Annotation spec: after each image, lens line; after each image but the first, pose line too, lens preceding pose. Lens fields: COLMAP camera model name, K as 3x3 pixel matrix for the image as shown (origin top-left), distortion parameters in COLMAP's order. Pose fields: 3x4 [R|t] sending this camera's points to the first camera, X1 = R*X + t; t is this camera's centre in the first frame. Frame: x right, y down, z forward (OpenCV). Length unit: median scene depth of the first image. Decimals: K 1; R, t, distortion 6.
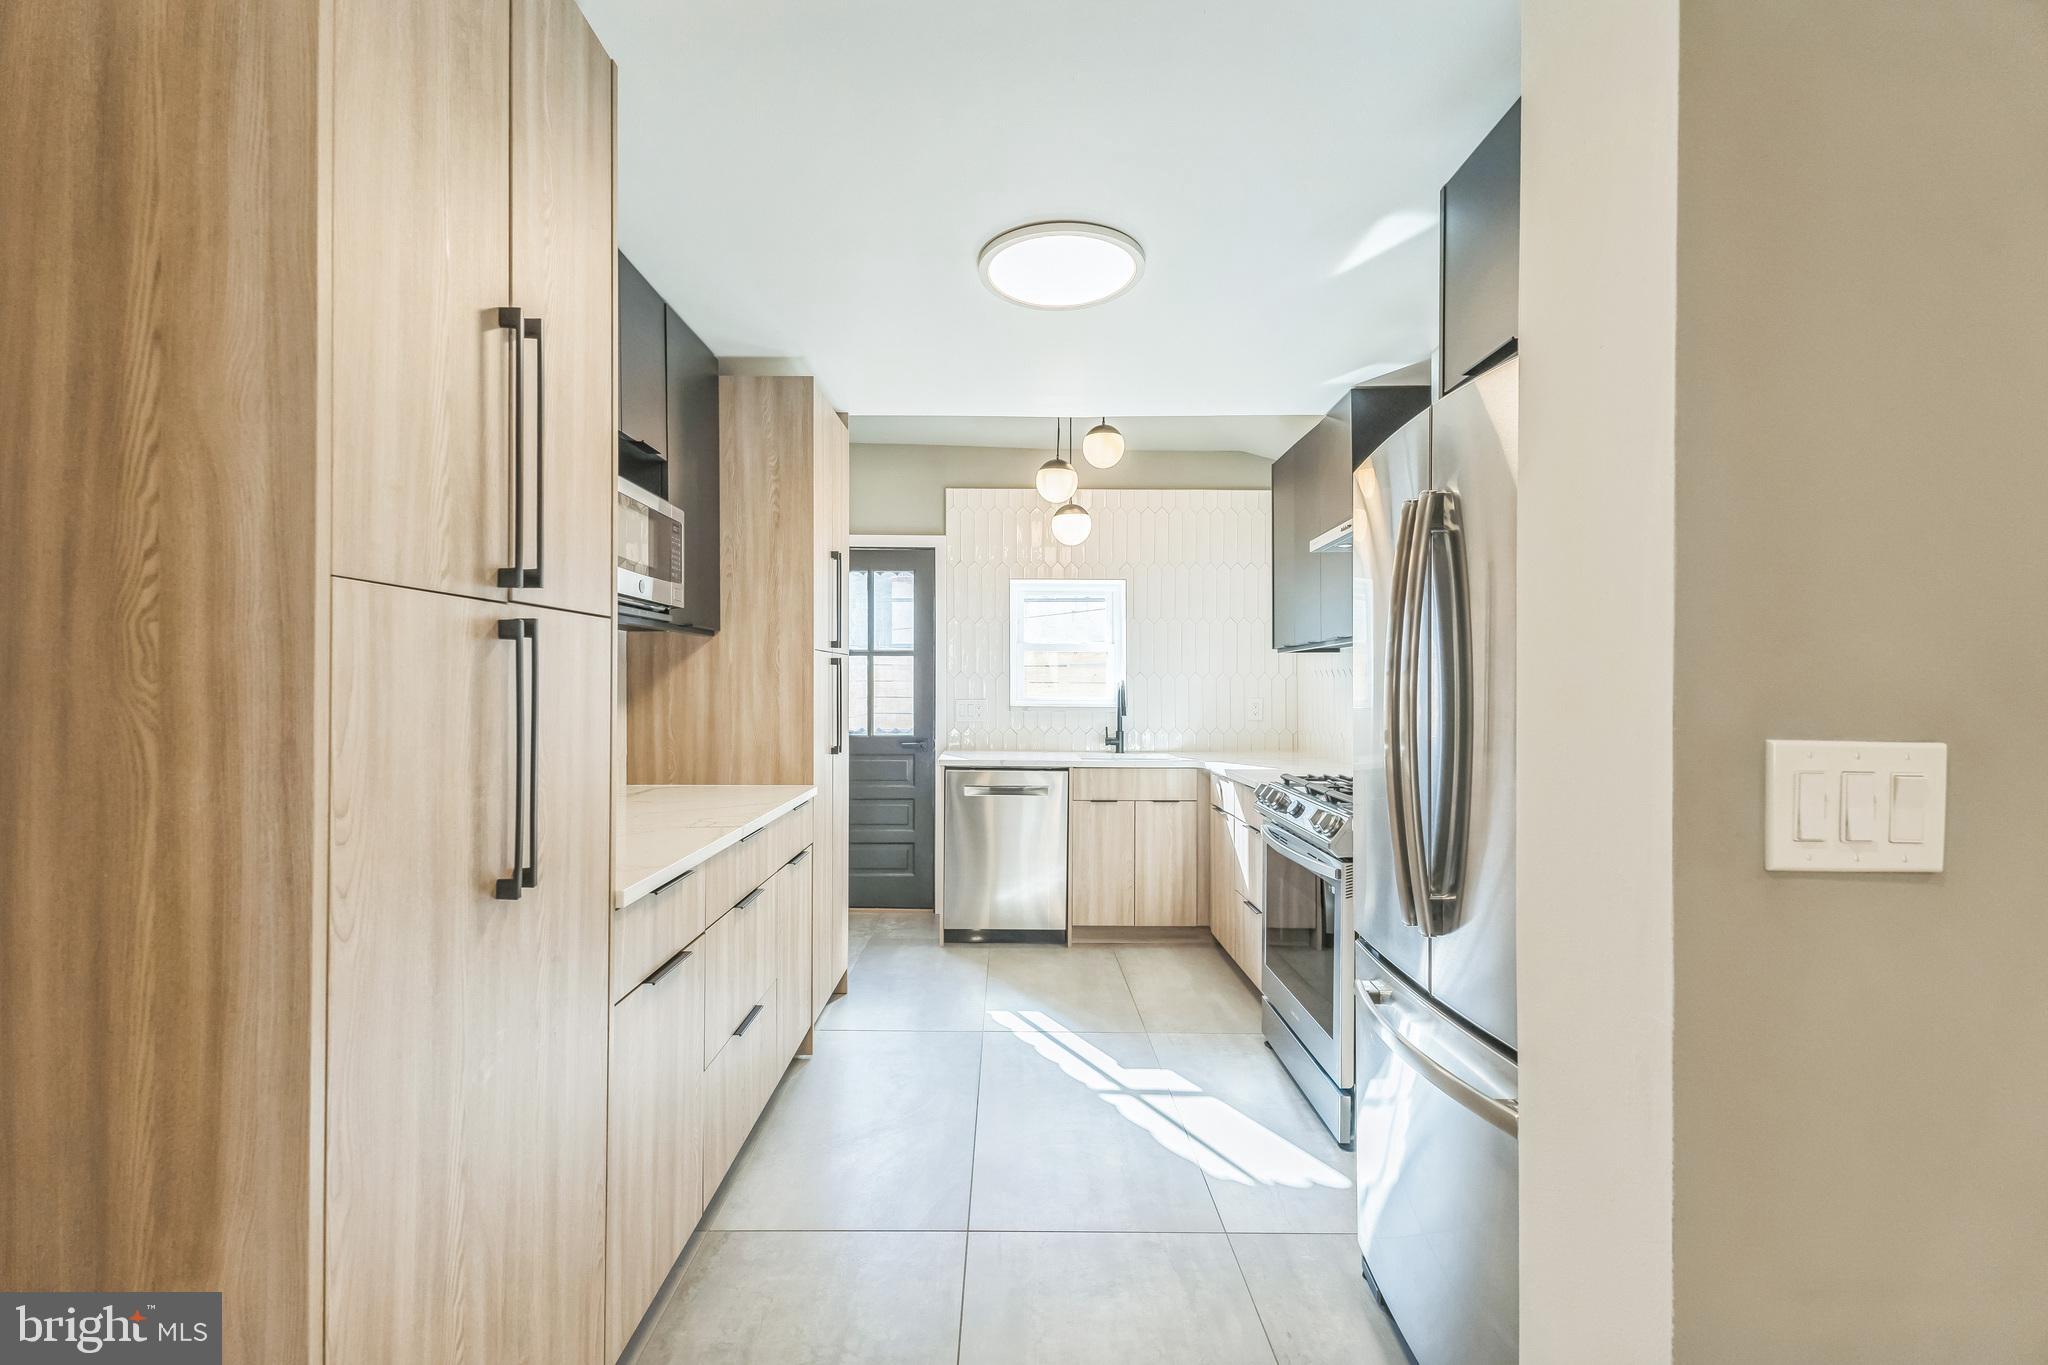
lens RADIAL K [[881.5, 0, 1019.0], [0, 881.5, 676.2], [0, 0, 1]] dist [0.001131, 0.000153]
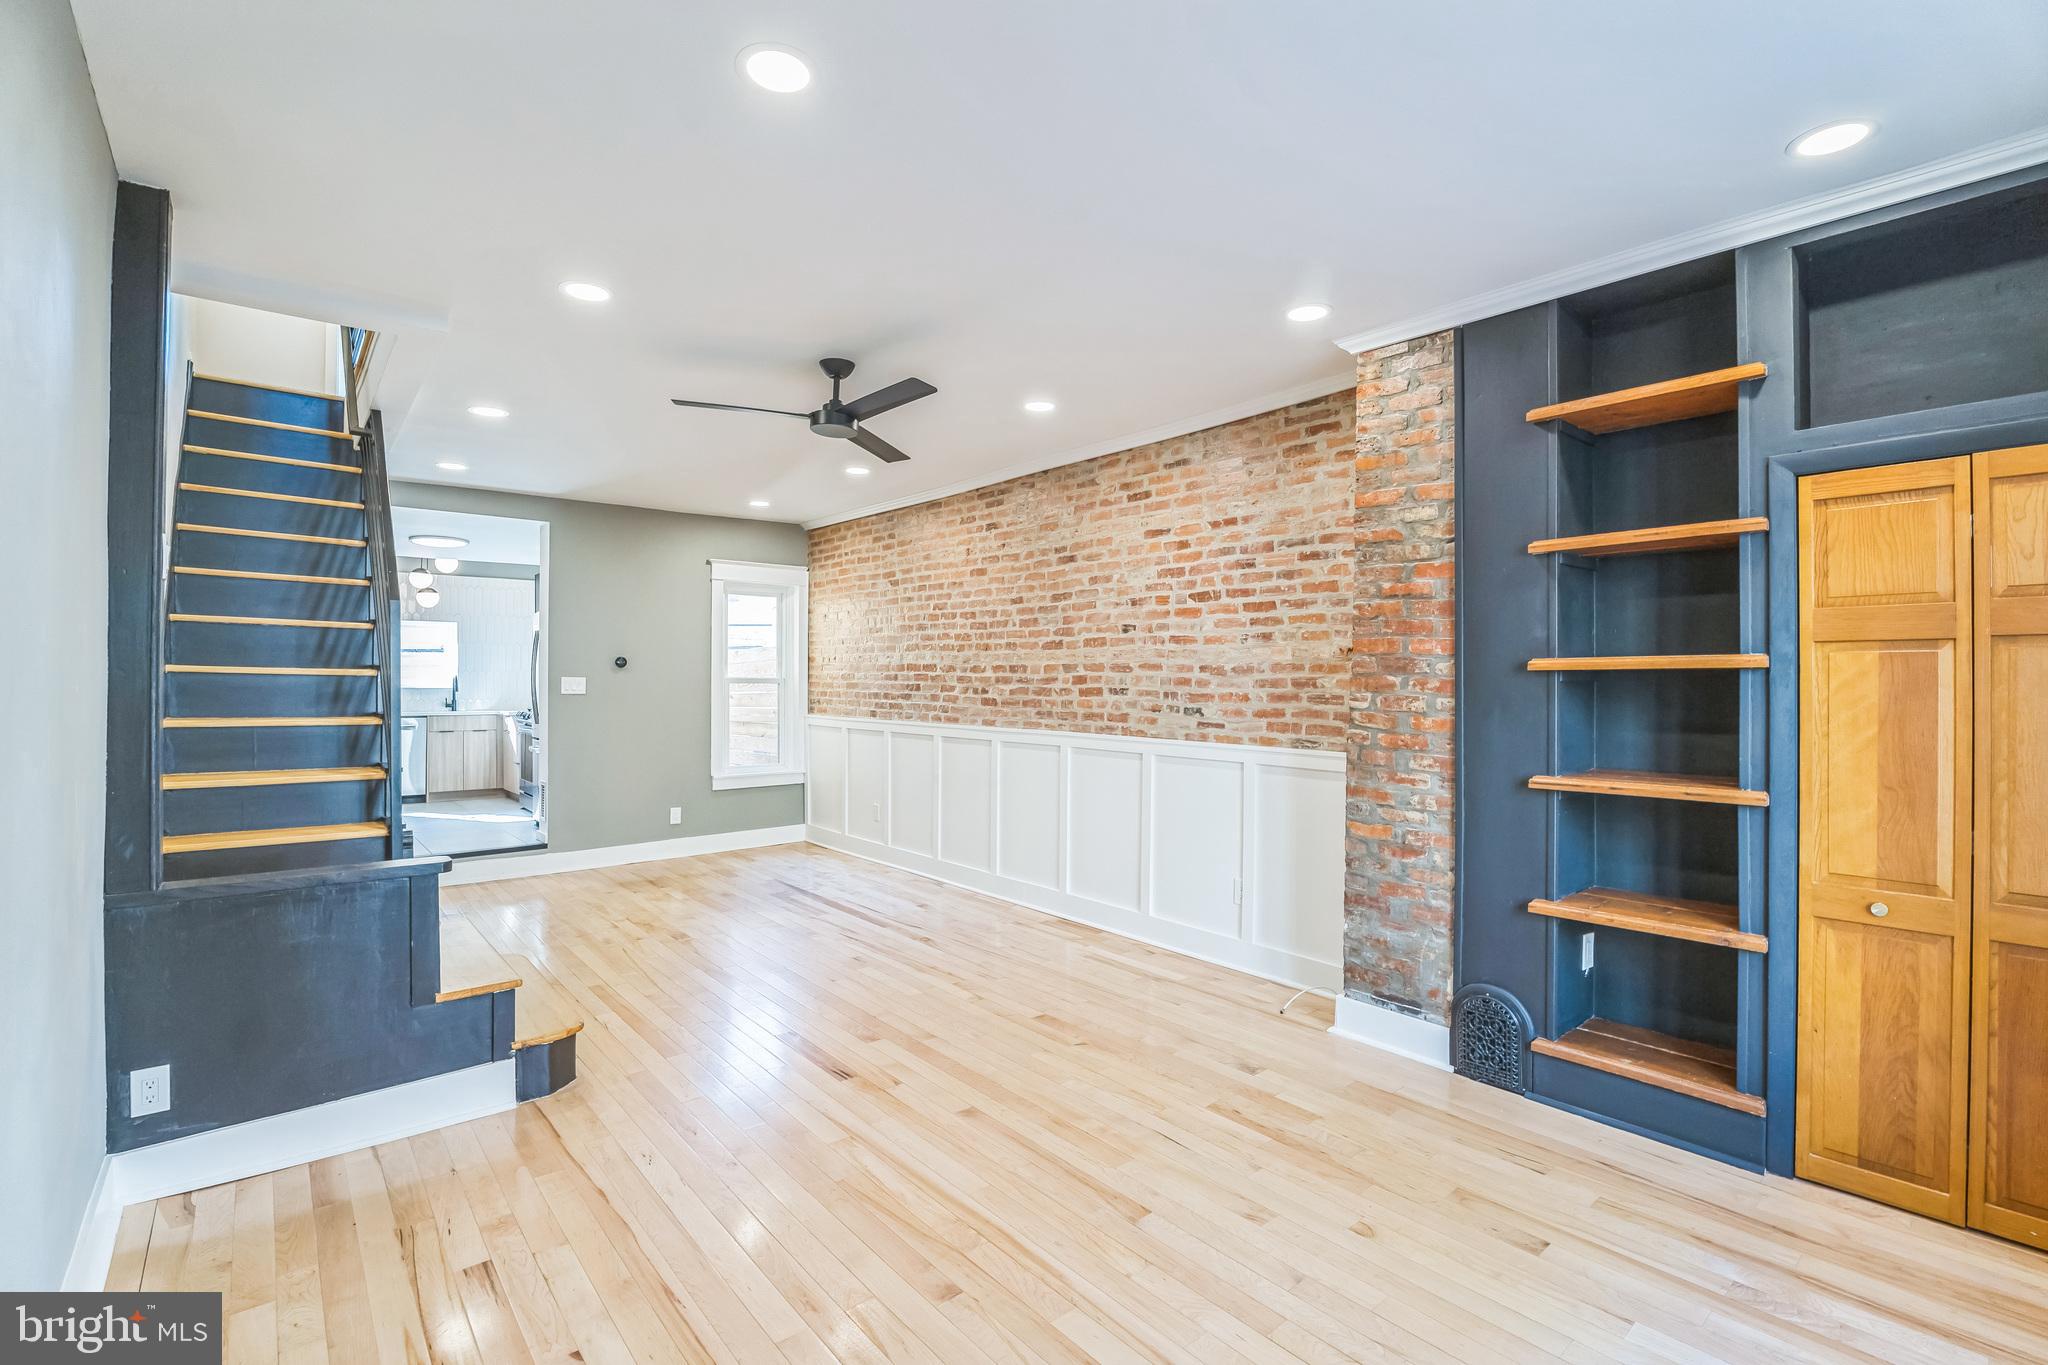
lens RADIAL K [[909.0, 0, 1006.8], [0, 909.0, 681.9], [0, 0, 1]] dist [-0.025208, 0.000738]
pose [[0.774219, -0.003249, 0.632910, -0.224676], [0.000629, 0.999990, 0.004364, 0.015693], [-0.632918, -0.002981, 0.774213, -1.483440]]
